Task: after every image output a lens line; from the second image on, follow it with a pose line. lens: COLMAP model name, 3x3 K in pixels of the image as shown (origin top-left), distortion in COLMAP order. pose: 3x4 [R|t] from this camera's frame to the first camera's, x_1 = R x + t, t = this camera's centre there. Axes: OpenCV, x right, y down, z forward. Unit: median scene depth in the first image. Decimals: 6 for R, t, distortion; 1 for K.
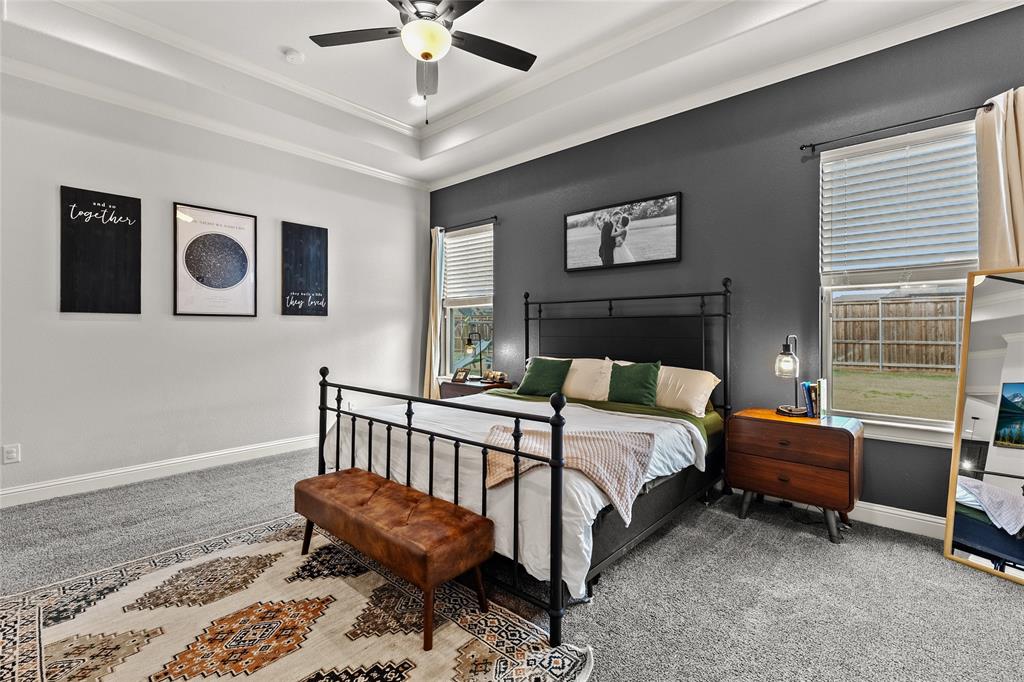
lens RADIAL K [[459.8, 0, 511.1], [0, 459.8, 330.8], [0, 0, 1]] dist [0.008718, -0.003315]
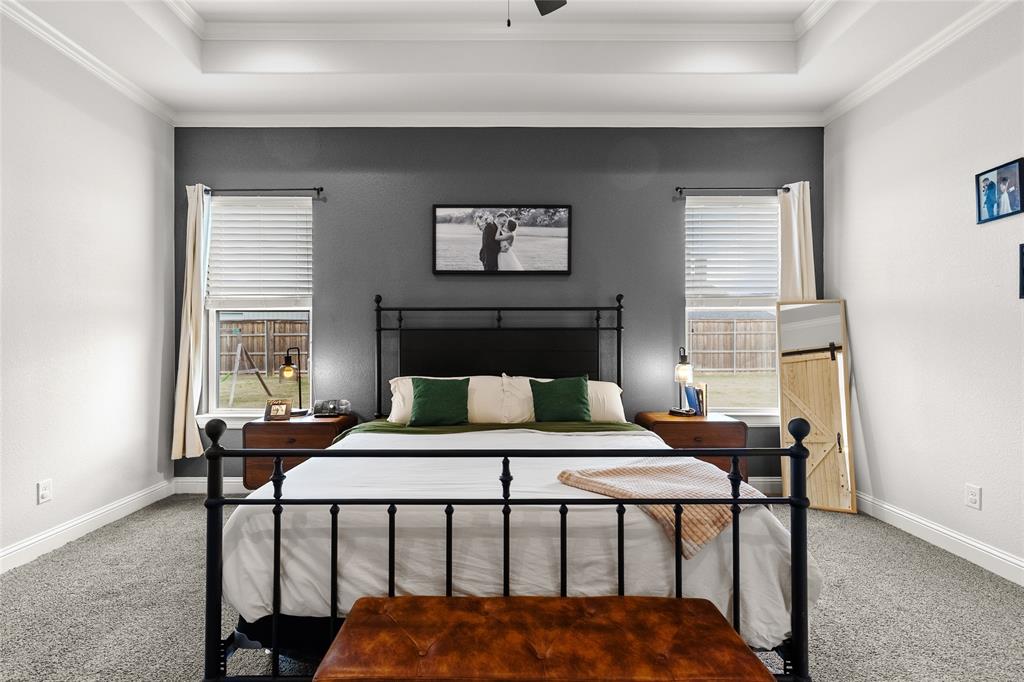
lens RADIAL K [[459.8, 0, 502.7], [0, 459.8, 342.9], [0, 0, 1]] dist [0.008718, -0.003315]
pose [[0.746773, -0.002716, 0.665074, -0.407145], [0.002389, 0.999996, 0.001402, -0.003168], [-0.665075, 0.000542, 0.746777, 0.341460]]
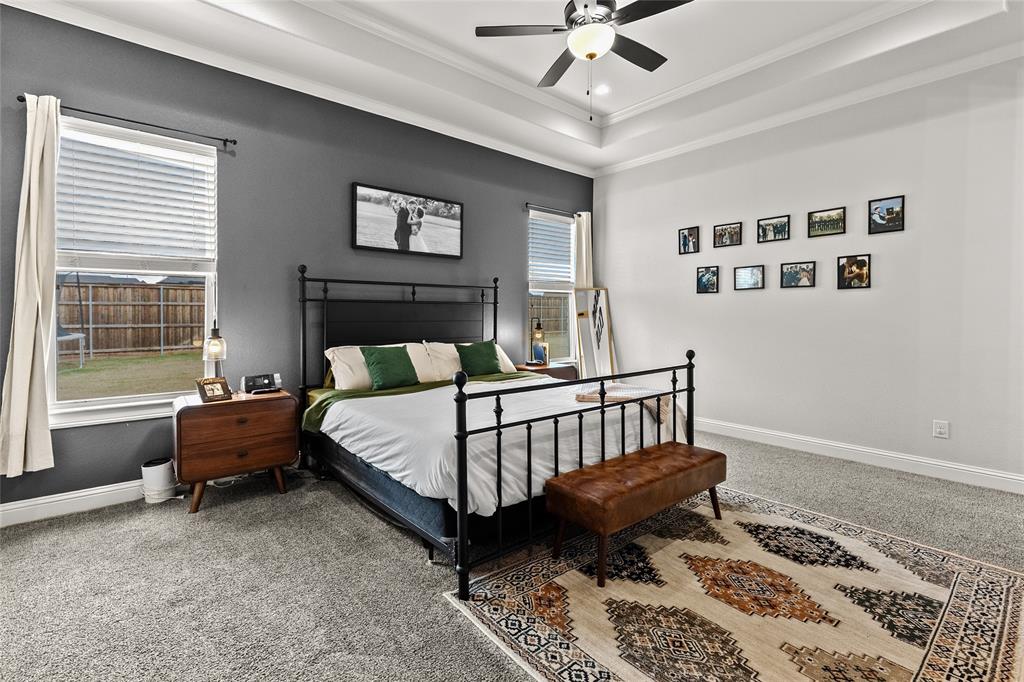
lens RADIAL K [[459.8, 0, 508.7], [0, 459.8, 321.3], [0, 0, 1]] dist [0.008718, -0.003315]
pose [[0.144438, -0.015945, 0.989385, -0.837351], [0.000014, 0.999870, 0.016112, -0.002764], [-0.989514, -0.002314, 0.144420, 0.682080]]
